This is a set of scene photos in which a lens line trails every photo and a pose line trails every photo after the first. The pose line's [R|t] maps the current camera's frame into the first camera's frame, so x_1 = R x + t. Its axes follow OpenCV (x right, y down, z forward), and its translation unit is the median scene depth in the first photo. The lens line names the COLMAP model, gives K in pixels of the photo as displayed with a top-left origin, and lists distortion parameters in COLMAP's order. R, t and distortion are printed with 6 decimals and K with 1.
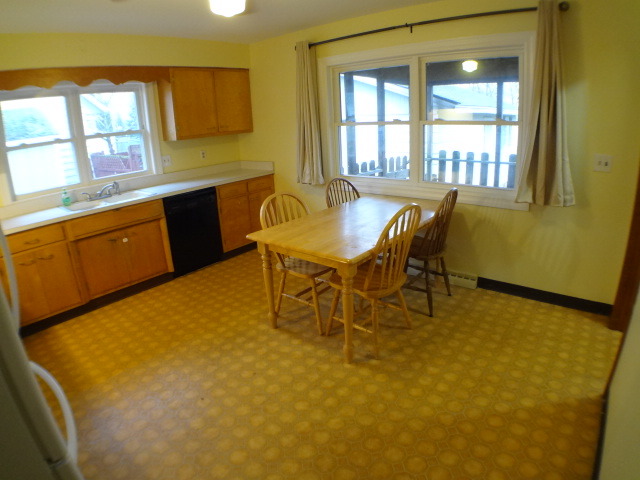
lens RADIAL K [[372.5, 0, 320.0], [0, 372.5, 240.0], [0, 0, 1]] dist [-0.190344, 0.035601]
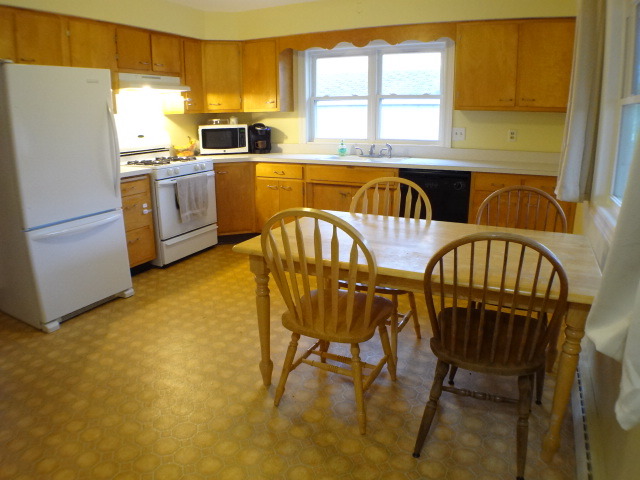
lens RADIAL K [[440.0, 0, 320.0], [0, 440.0, 240.0], [0, 0, 1]] dist [-0.148179, 0.004763]
pose [[0.232991, 0.297331, -0.925910, 0.657016], [-0.307190, 0.925865, 0.220017, -0.142112], [0.922686, 0.233168, 0.307055, 0.558988]]
